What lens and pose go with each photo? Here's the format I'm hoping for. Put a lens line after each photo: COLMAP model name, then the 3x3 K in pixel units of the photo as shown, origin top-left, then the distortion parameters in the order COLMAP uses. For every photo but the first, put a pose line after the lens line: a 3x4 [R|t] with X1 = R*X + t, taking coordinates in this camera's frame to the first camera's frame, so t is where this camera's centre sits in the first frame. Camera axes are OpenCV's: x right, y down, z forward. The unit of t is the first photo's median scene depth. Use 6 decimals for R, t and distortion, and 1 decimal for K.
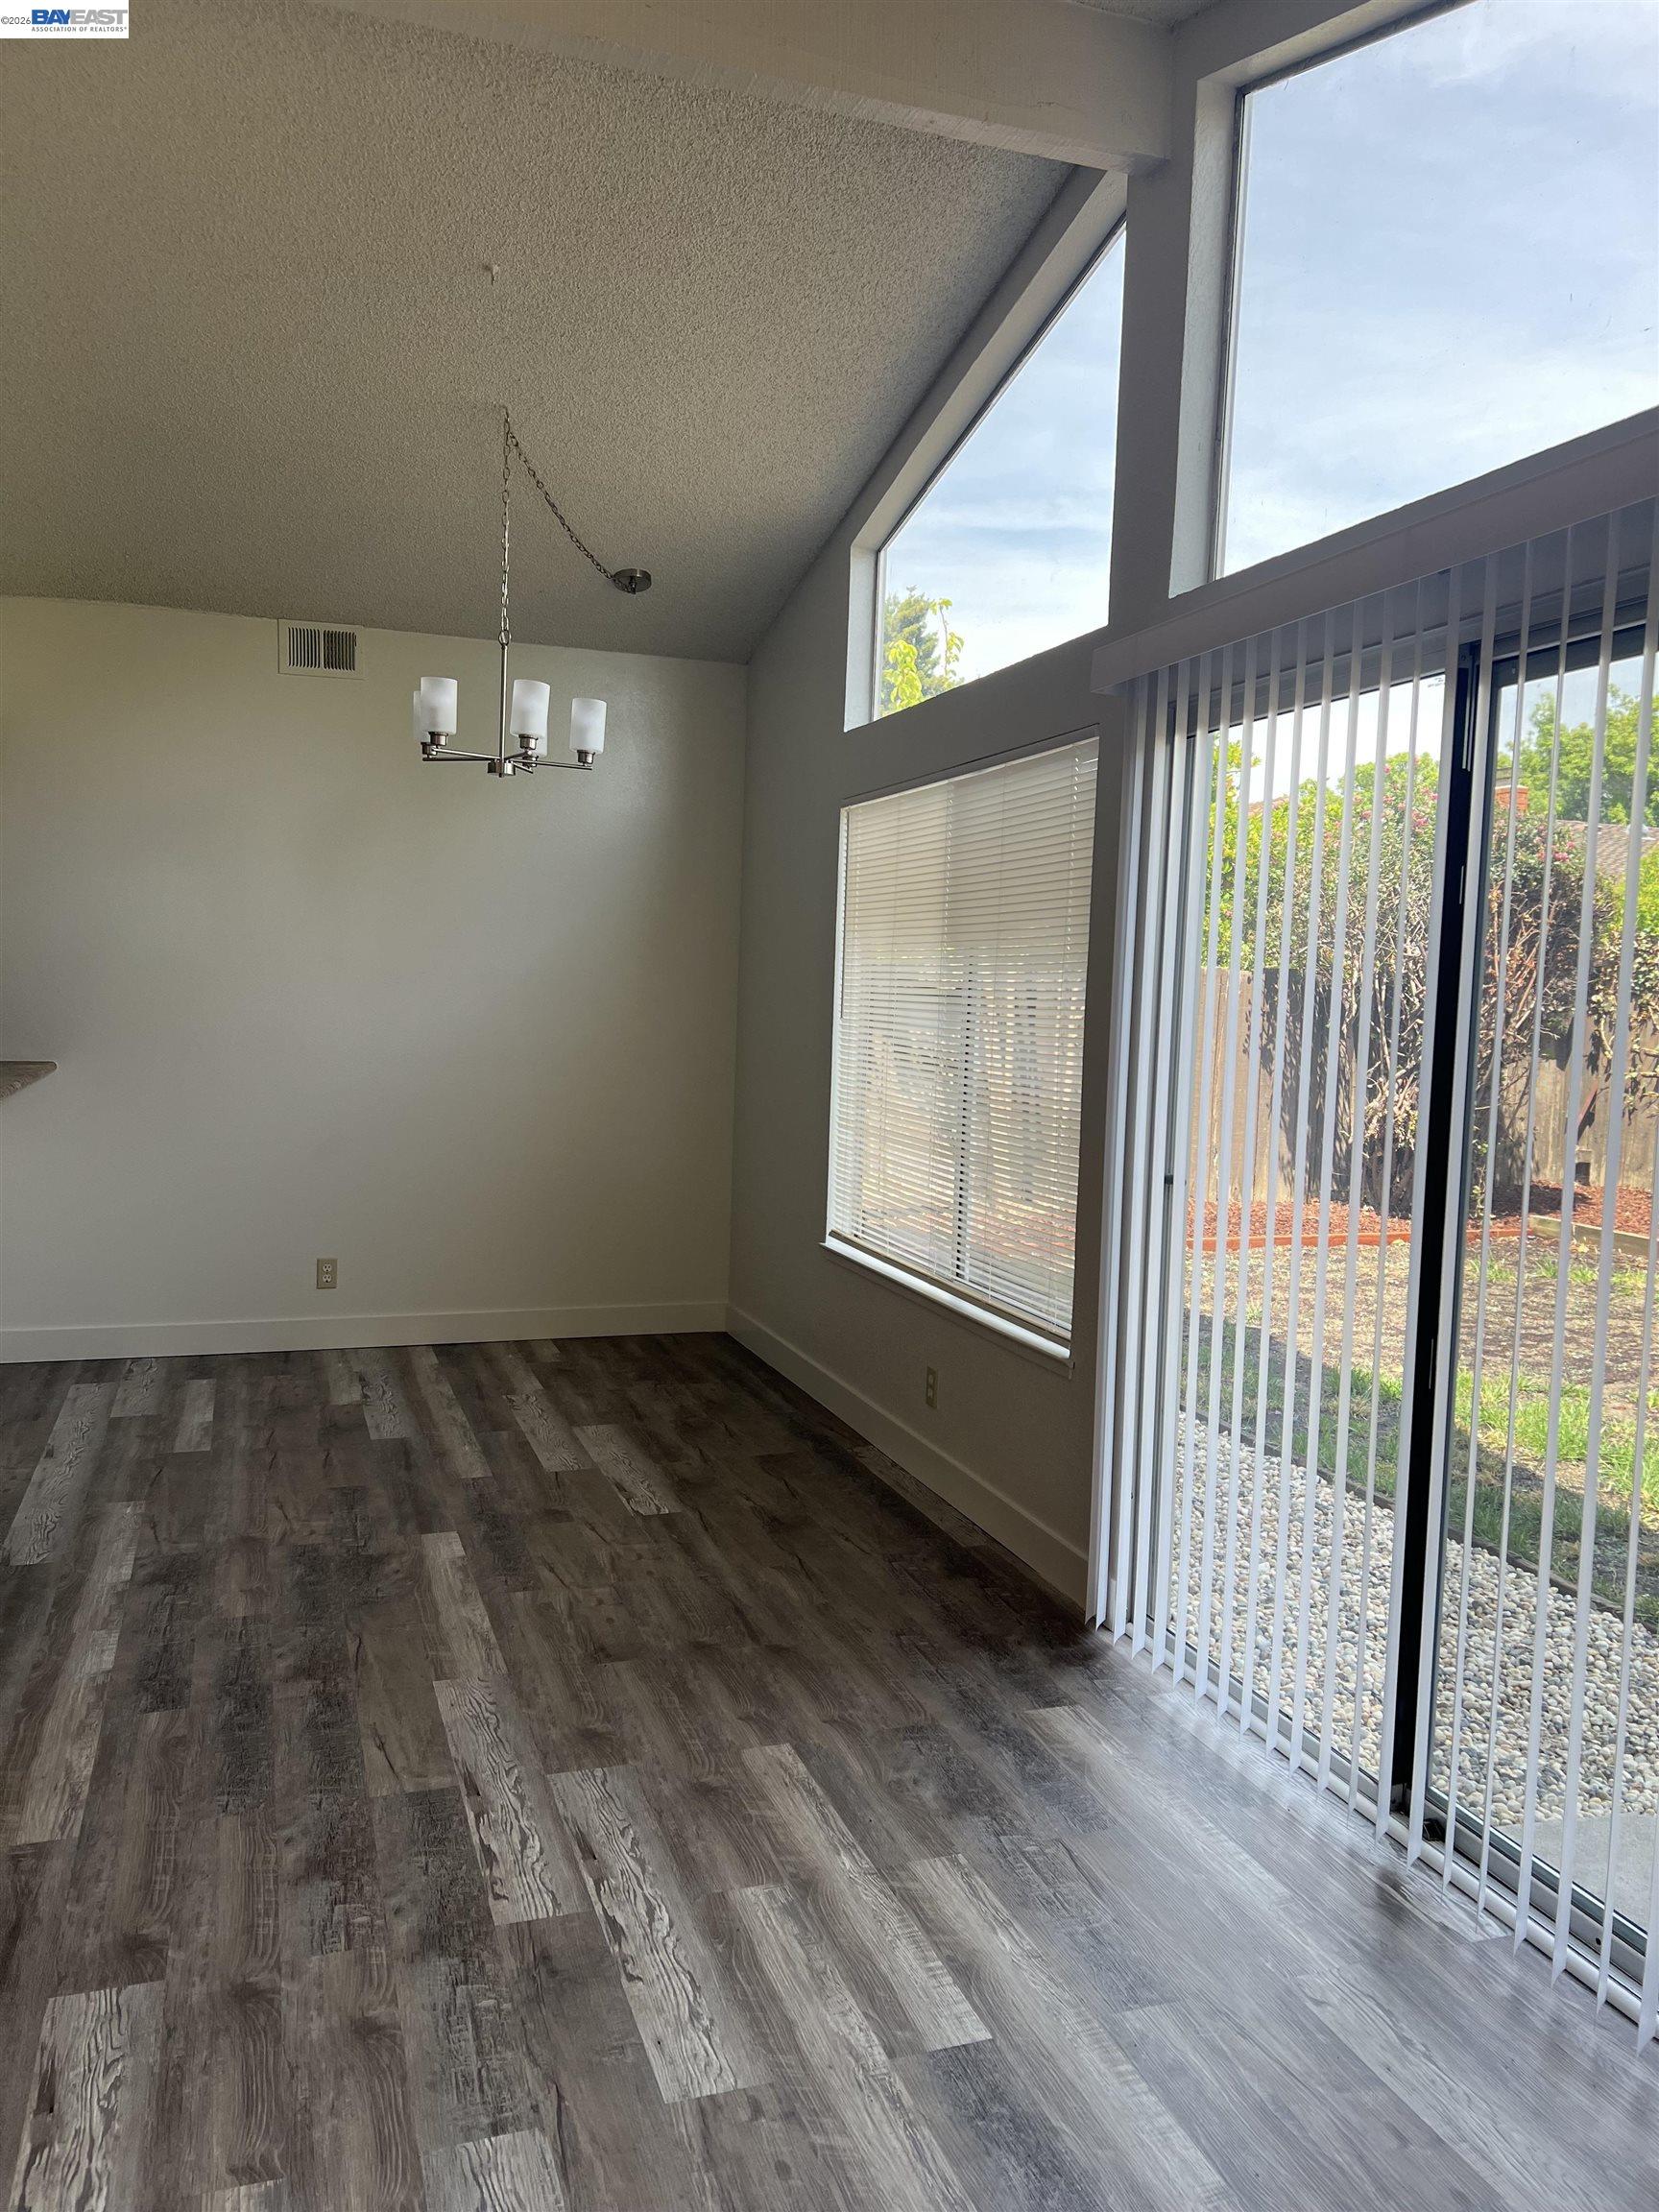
lens RADIAL K [[1667.4, 0, 829.5], [0, 1667.4, 1106.0], [0, 0, 1]] dist [0.076531, -0.062317]
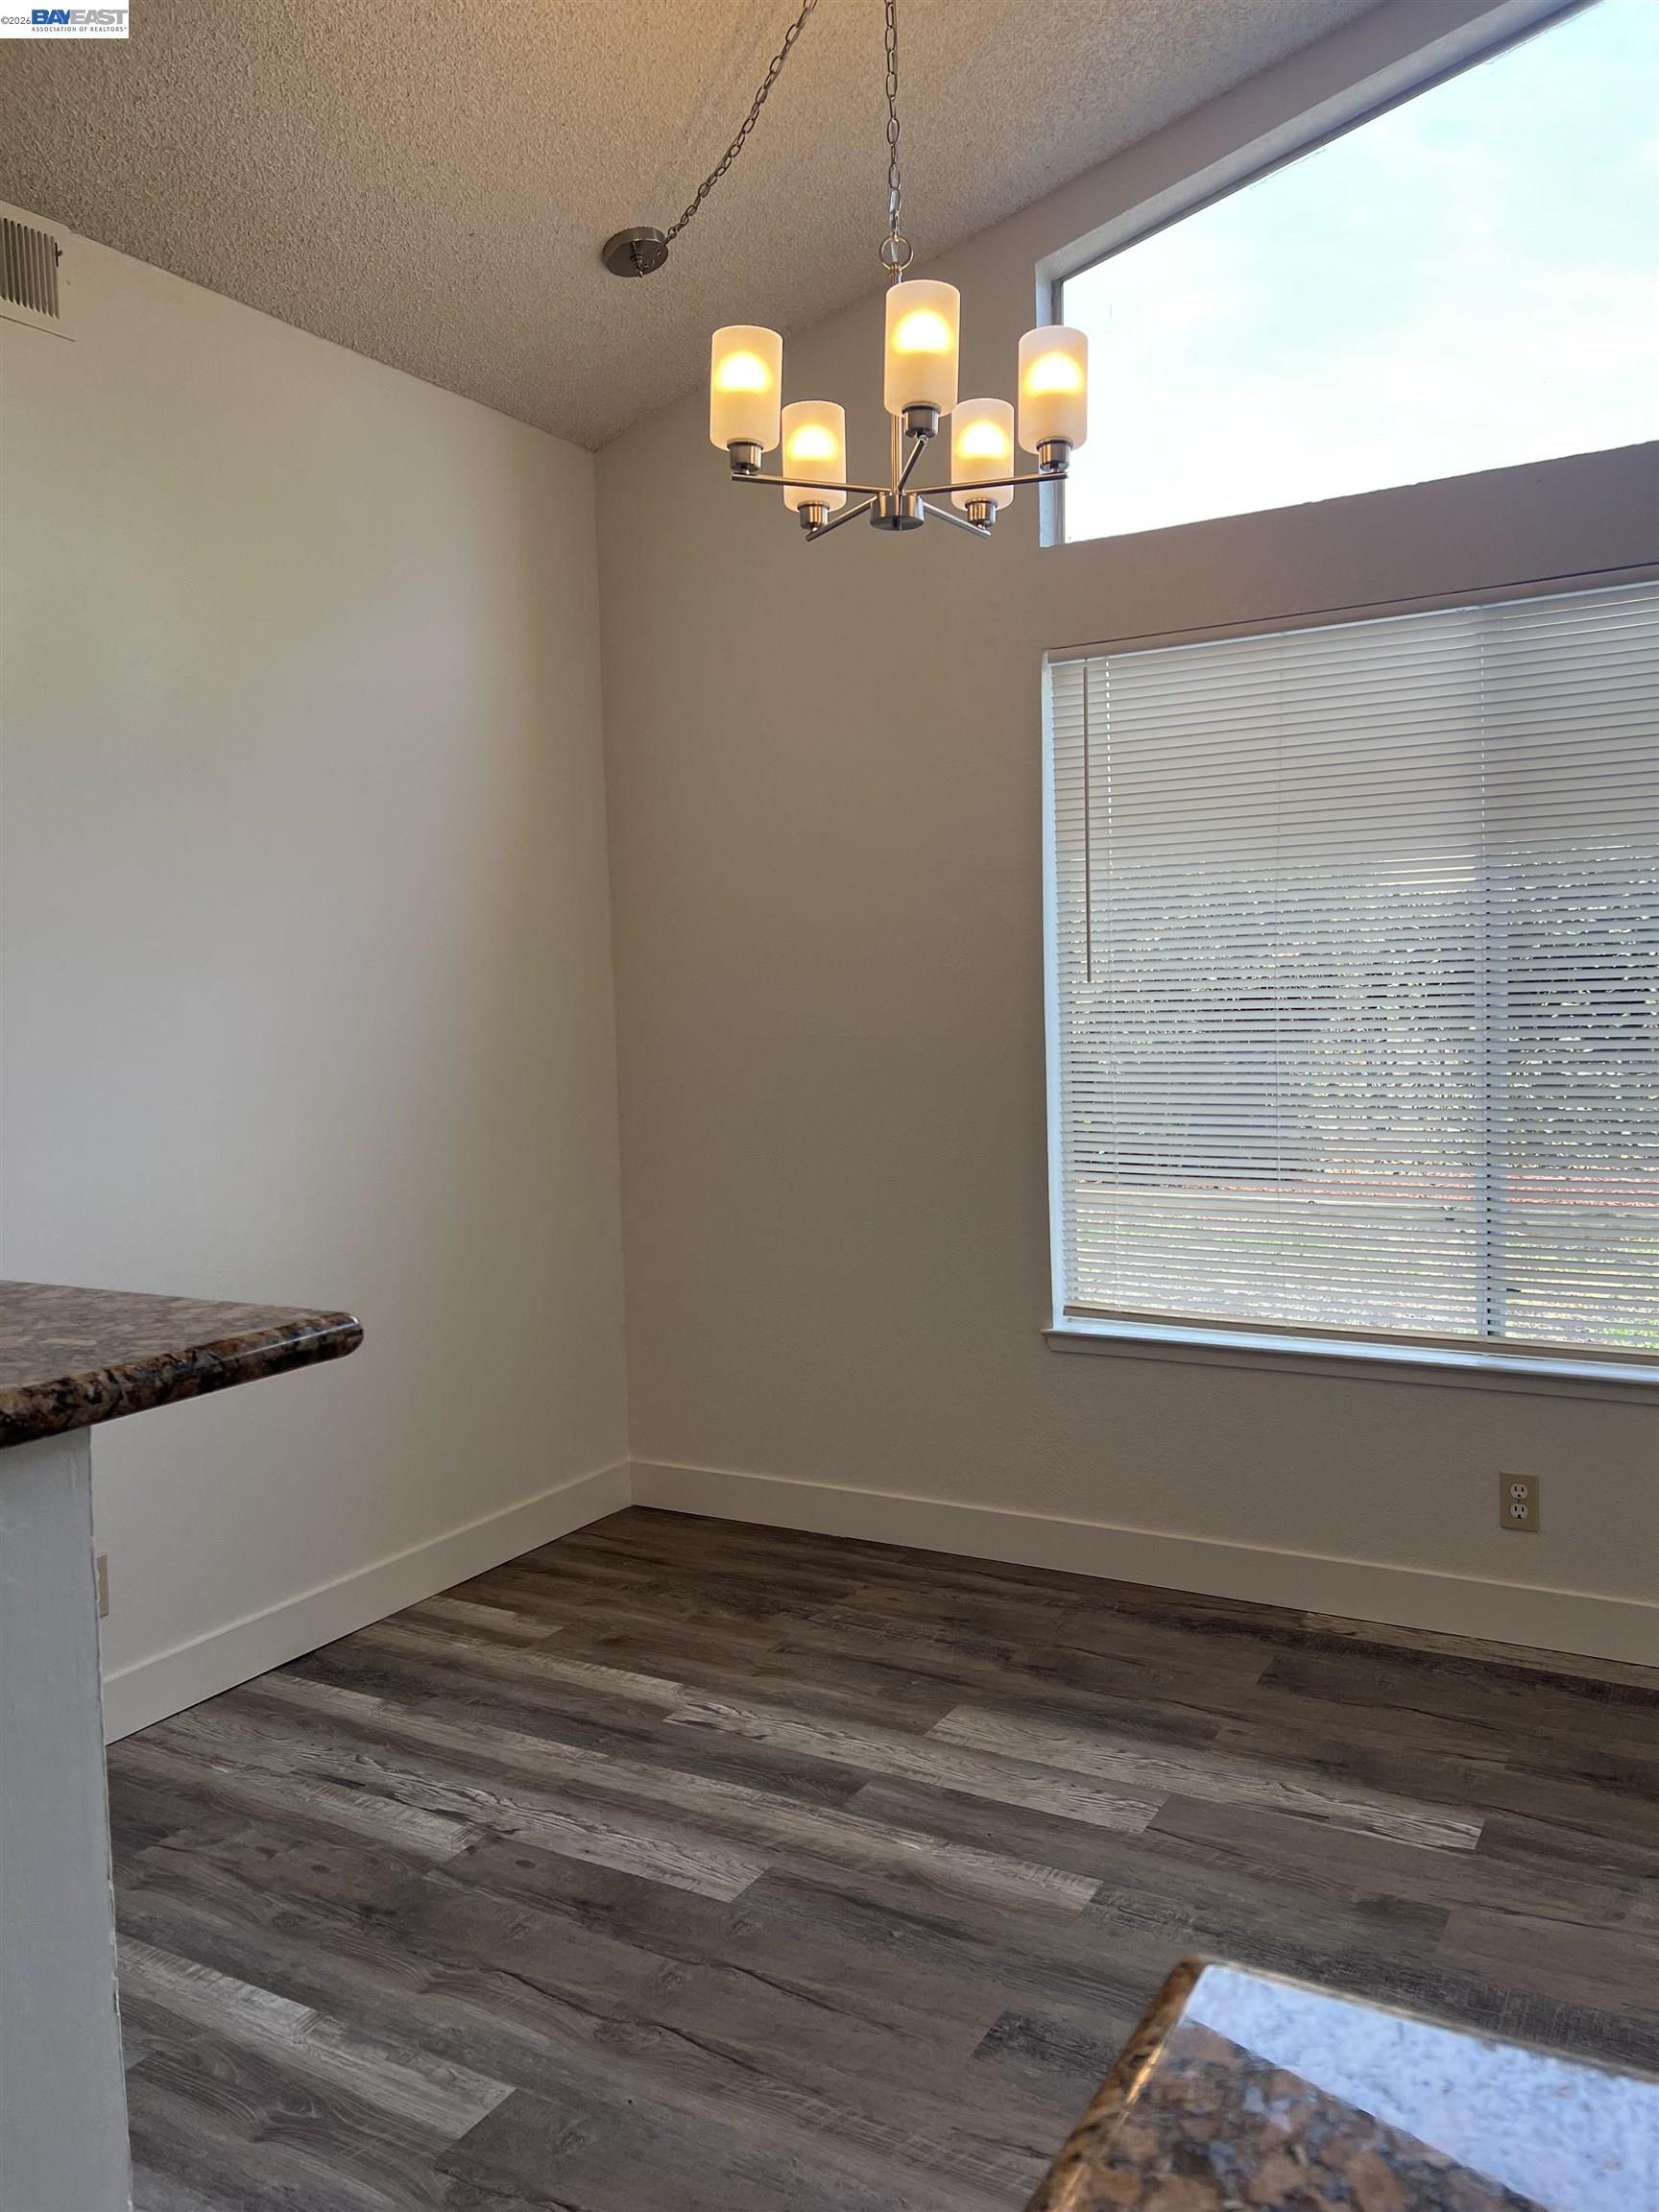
lens RADIAL K [[1667.4, 0, 829.5], [0, 1667.4, 1106.0], [0, 0, 1]] dist [0.076531, -0.062317]
pose [[0.746777, -0.098754, 0.657702, -0.522886], [0.097960, 0.994461, 0.038092, -0.041443], [-0.657820, 0.035982, 0.752315, 0.584222]]
